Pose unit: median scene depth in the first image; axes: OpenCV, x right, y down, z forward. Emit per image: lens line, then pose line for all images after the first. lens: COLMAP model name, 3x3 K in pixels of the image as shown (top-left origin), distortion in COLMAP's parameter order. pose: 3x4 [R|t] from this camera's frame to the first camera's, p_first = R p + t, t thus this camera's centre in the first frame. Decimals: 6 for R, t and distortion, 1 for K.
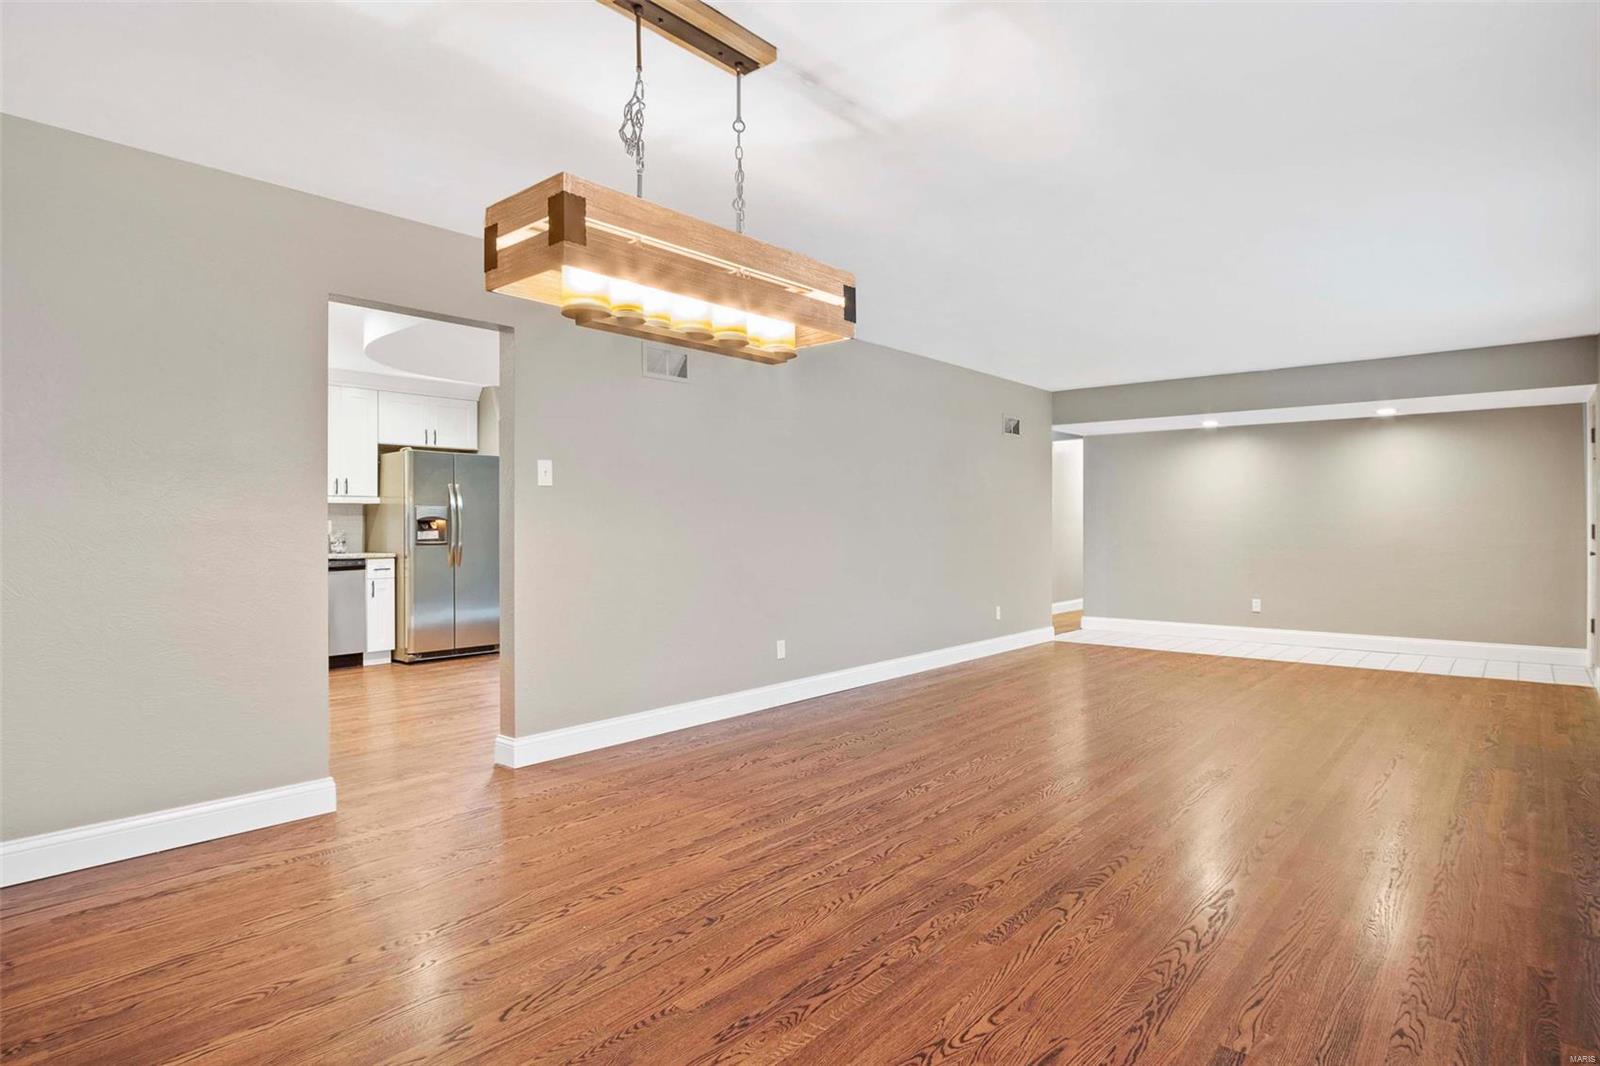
lens RADIAL K [[877.6, 0, 796.6], [0, 877.6, 528.3], [0, 0, 1]] dist [-0.032430, 0.007919]
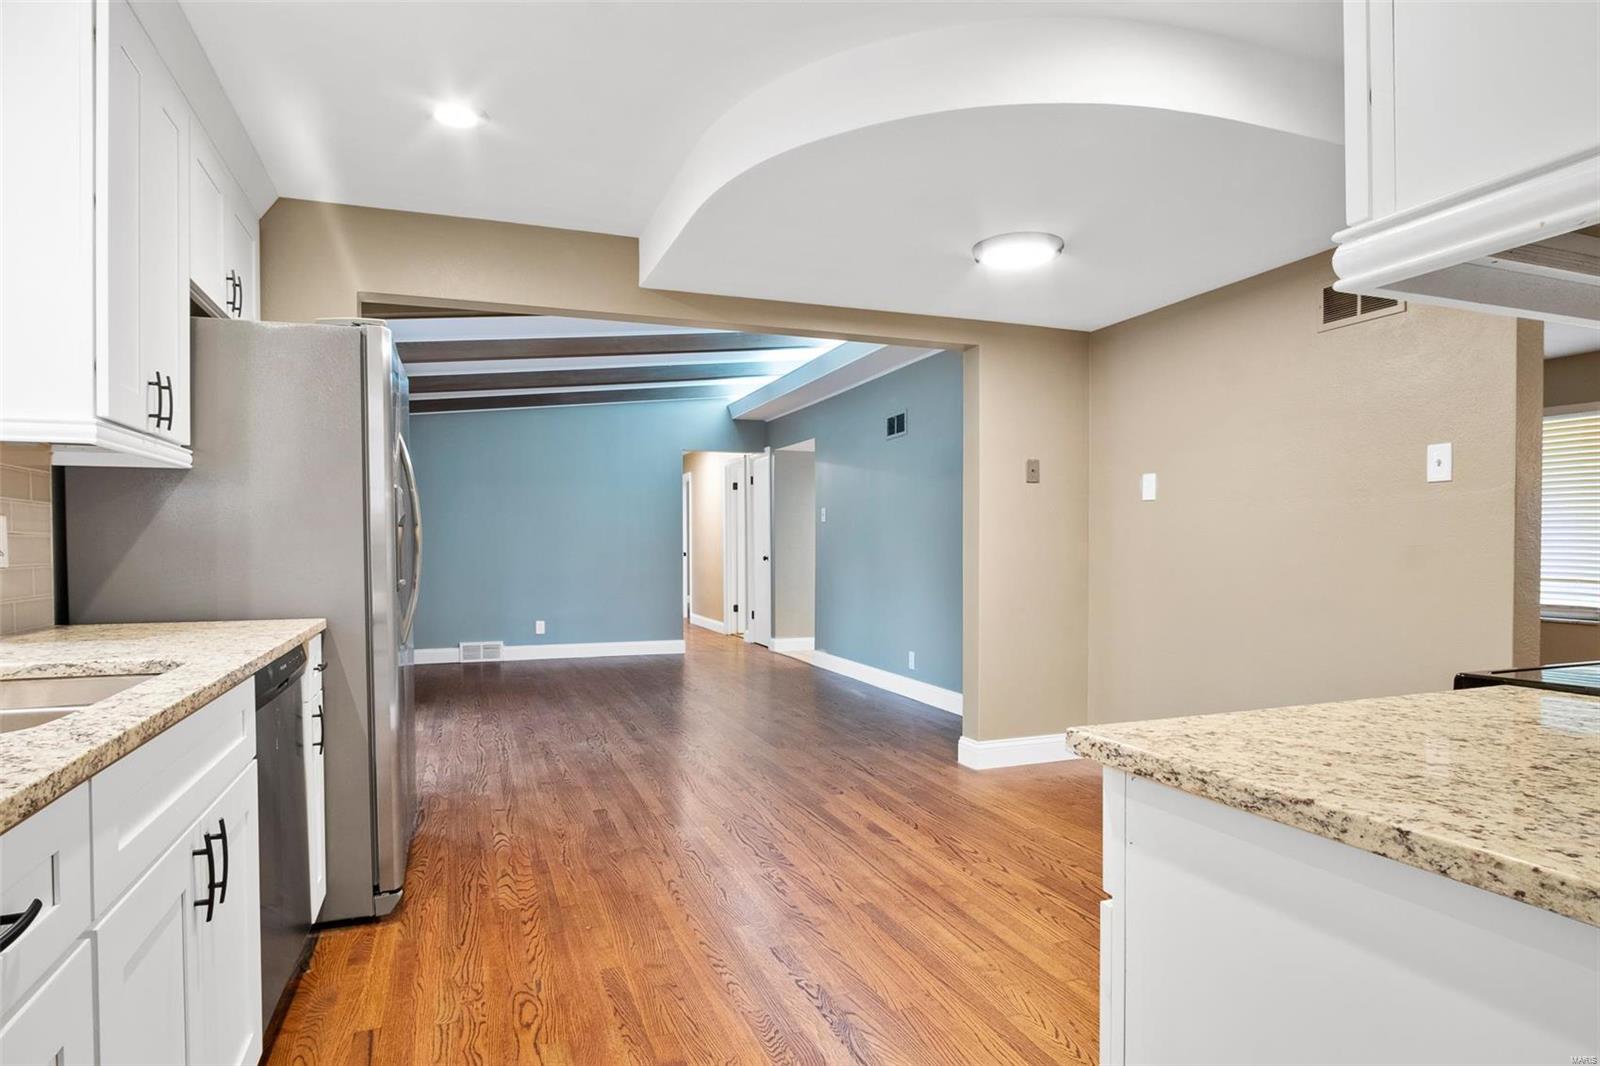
lens RADIAL K [[887.0, 0, 795.0], [0, 887.0, 554.2], [0, 0, 1]] dist [-0.038200, 0.000092]
pose [[0.487359, -0.005044, 0.873187, -0.671214], [-0.000225, 0.999983, 0.005902, 0.001844], [-0.873202, -0.003072, 0.487350, 0.664982]]
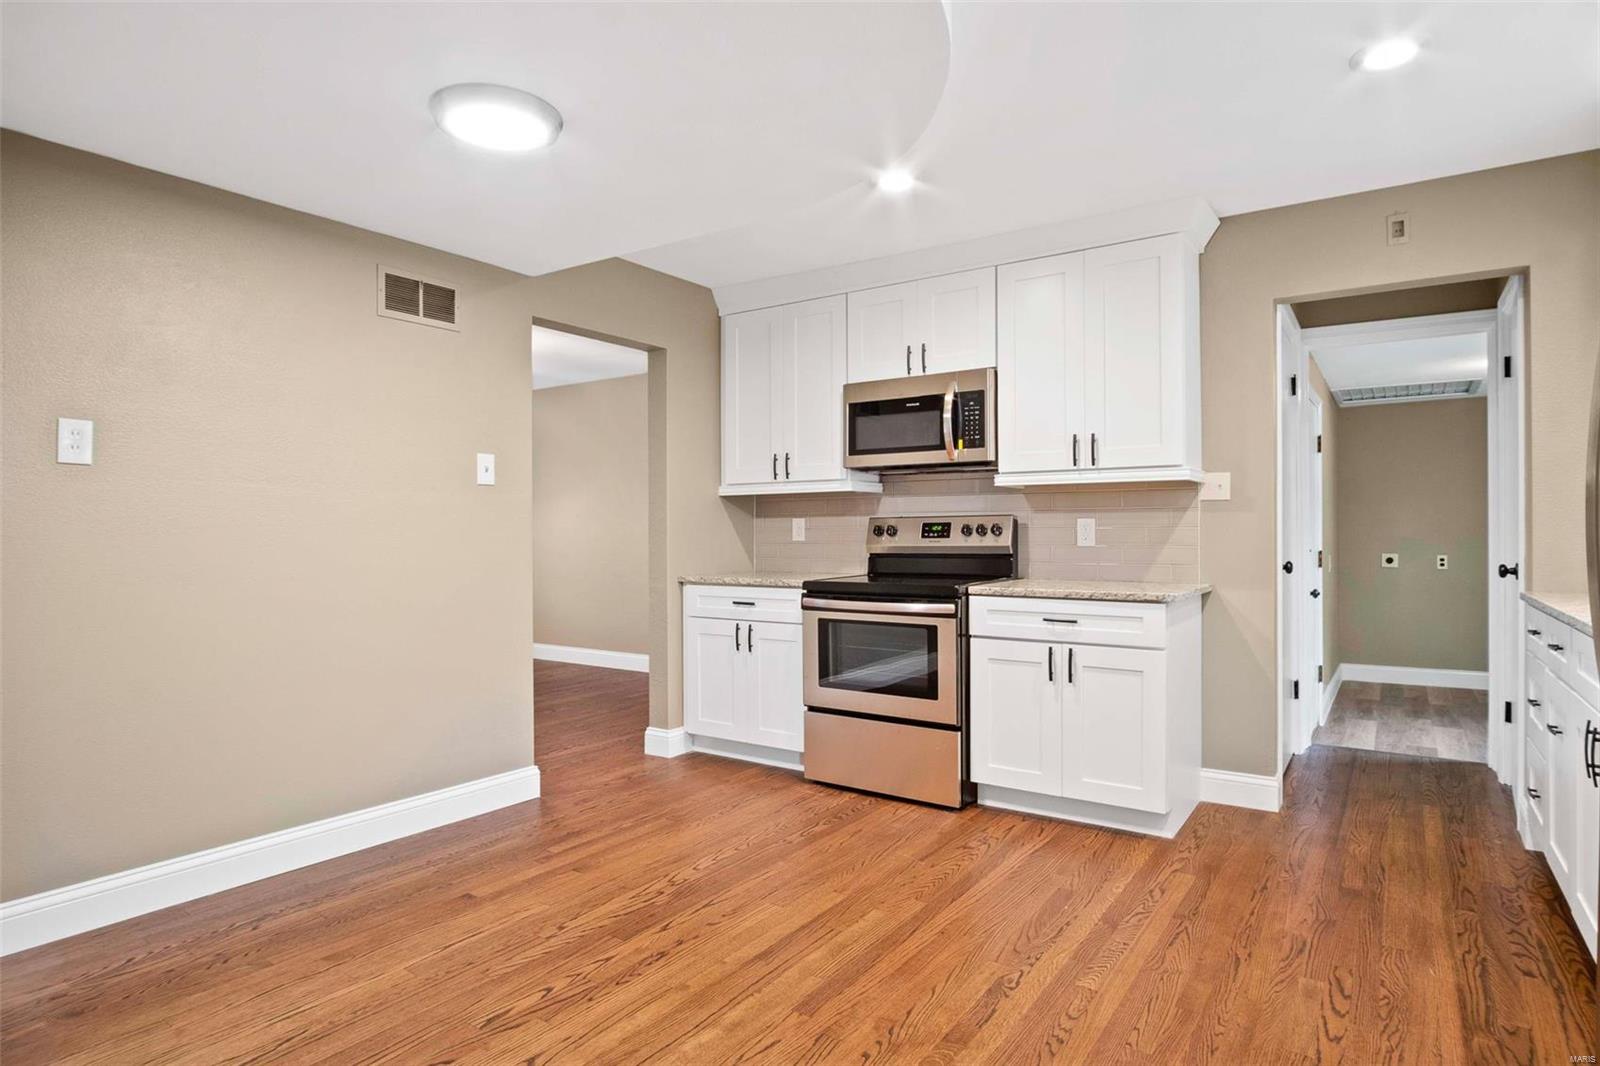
lens RADIAL K [[877.6, 0, 796.6], [0, 877.6, 528.3], [0, 0, 1]] dist [-0.032430, 0.007919]
pose [[-0.995506, 0.007257, -0.094425, -0.299229], [0.007857, 0.999951, -0.005985, -0.000924], [0.094377, -0.006700, -0.995514, 1.105085]]
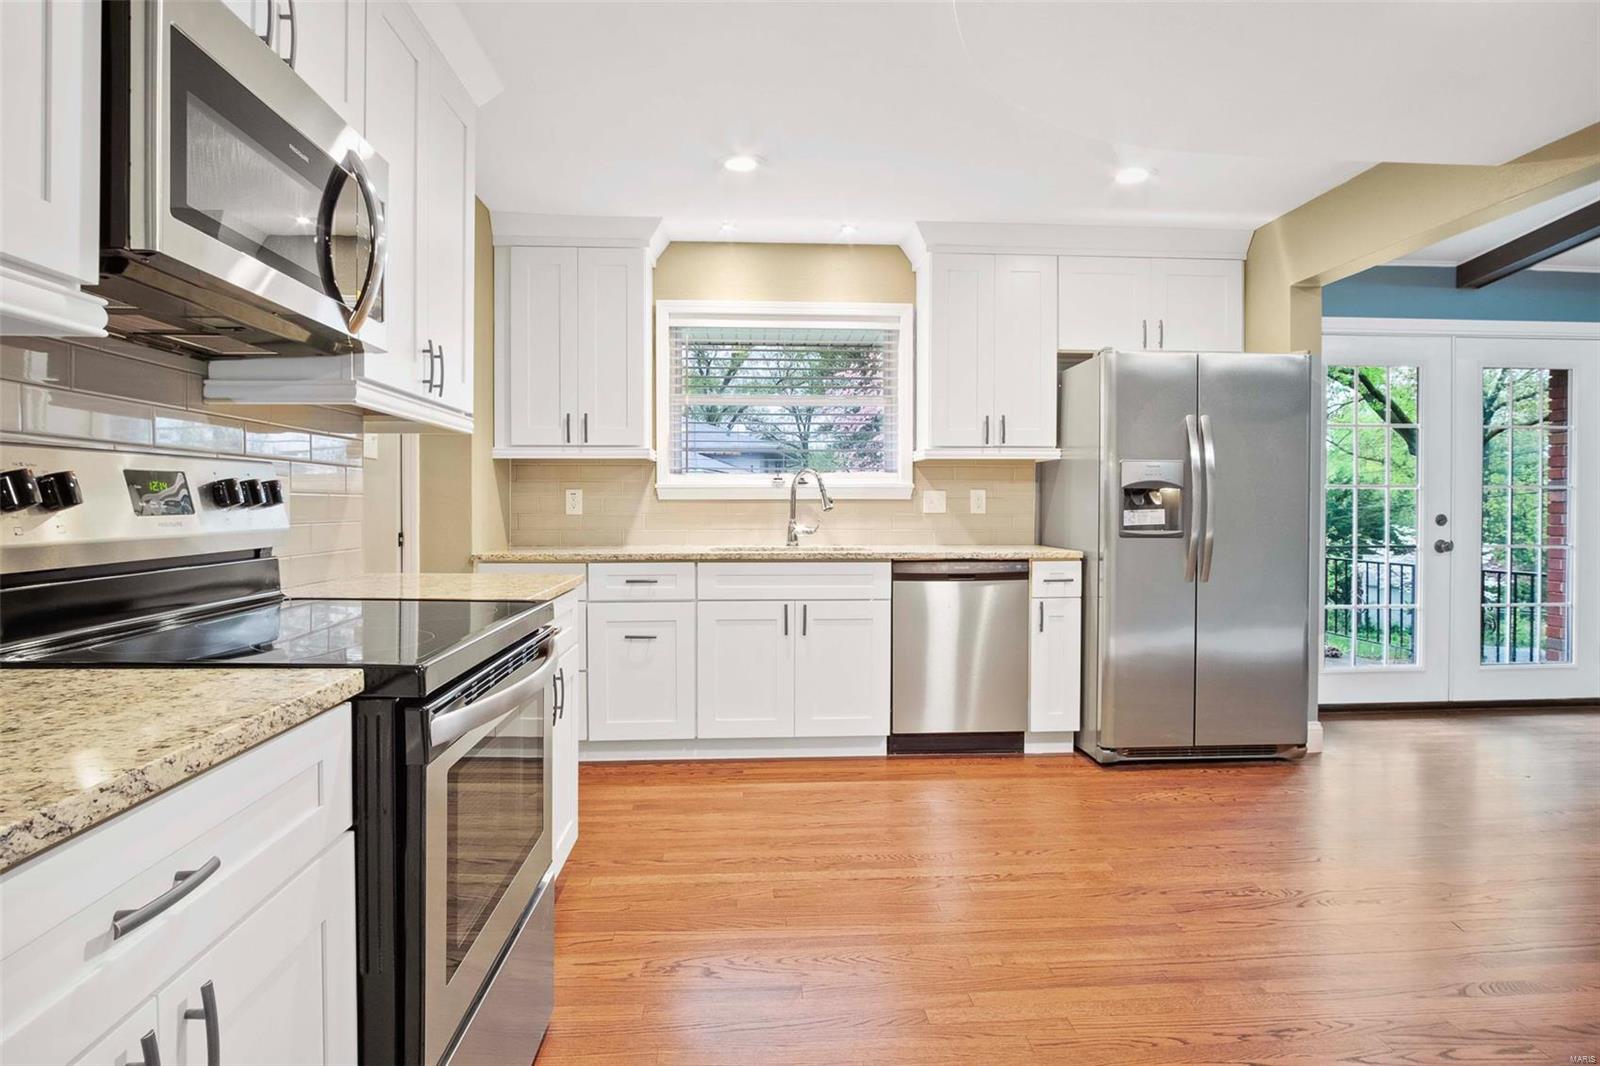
lens RADIAL K [[877.2, 0, 796.9], [0, 877.2, 514.1], [0, 0, 1]] dist [-0.024164, 0.002096]
pose [[0.692311, 0.013401, -0.721474, -0.195940], [-0.003661, 0.999880, 0.015059, -0.001056], [0.721590, -0.007784, 0.692277, 0.503592]]
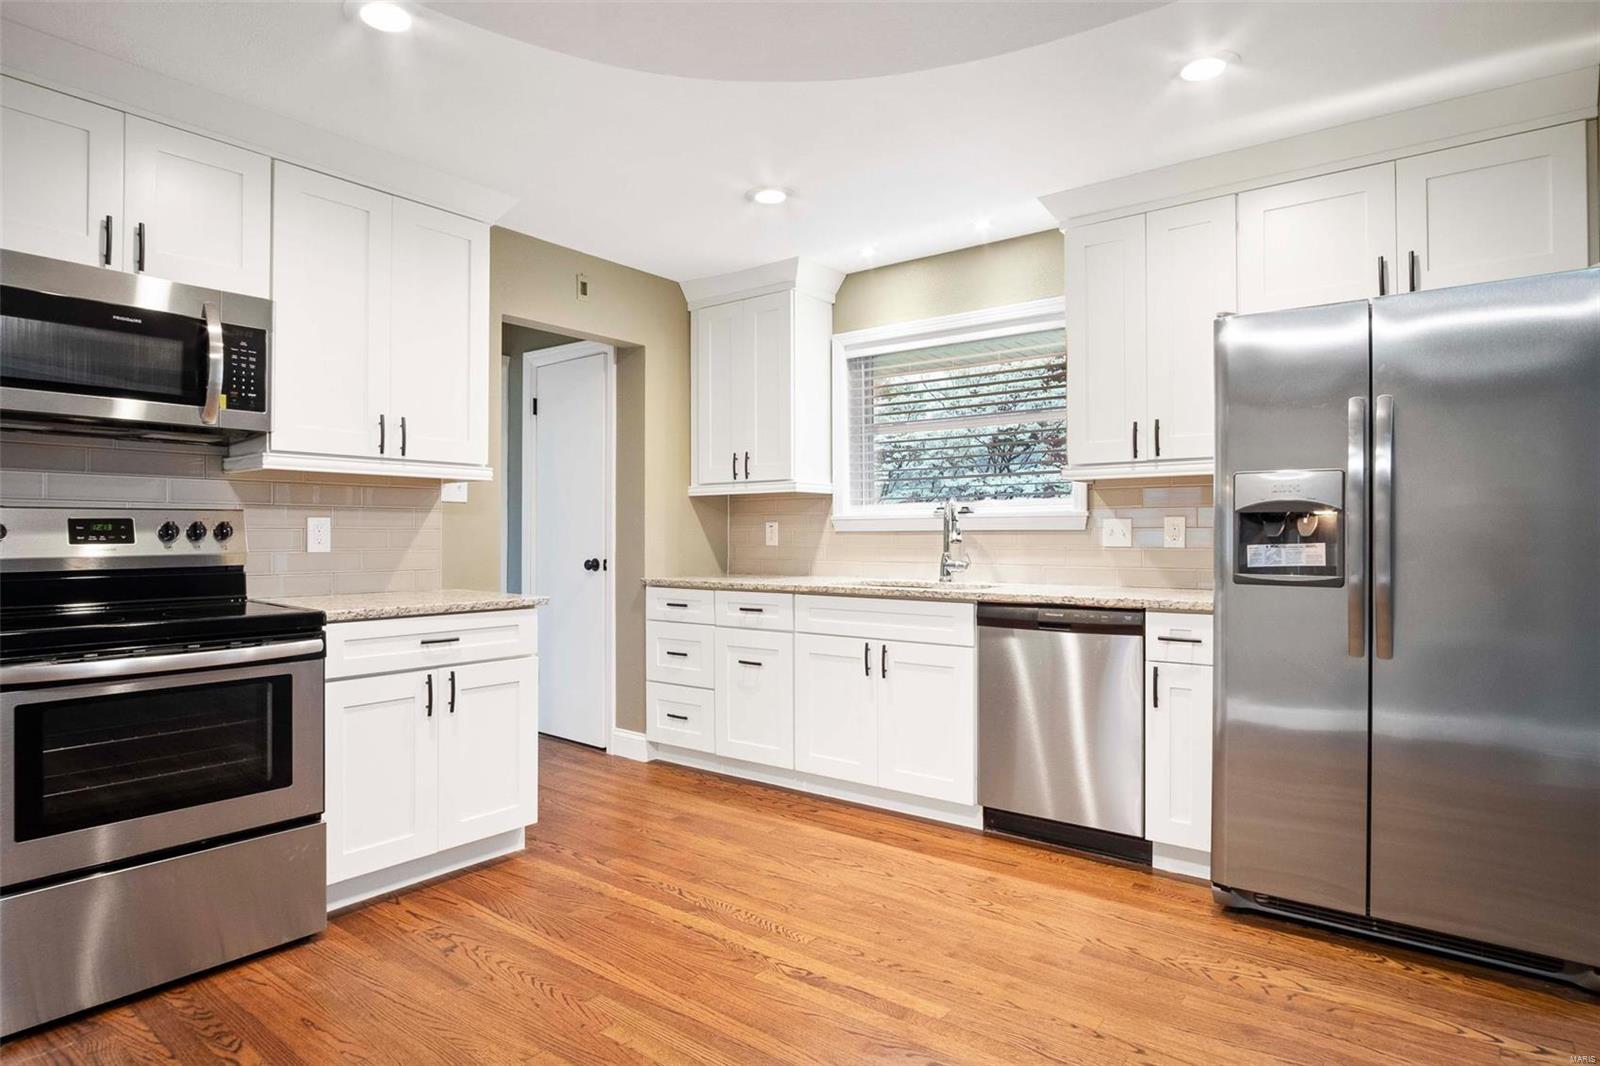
lens RADIAL K [[877.6, 0, 796.6], [0, 877.6, 528.3], [0, 0, 1]] dist [-0.032430, 0.007919]
pose [[0.045257, -0.002602, -0.998972, -0.090020], [0.001092, 0.999996, -0.002556, -0.002192], [0.998975, -0.000975, 0.045259, 0.797148]]
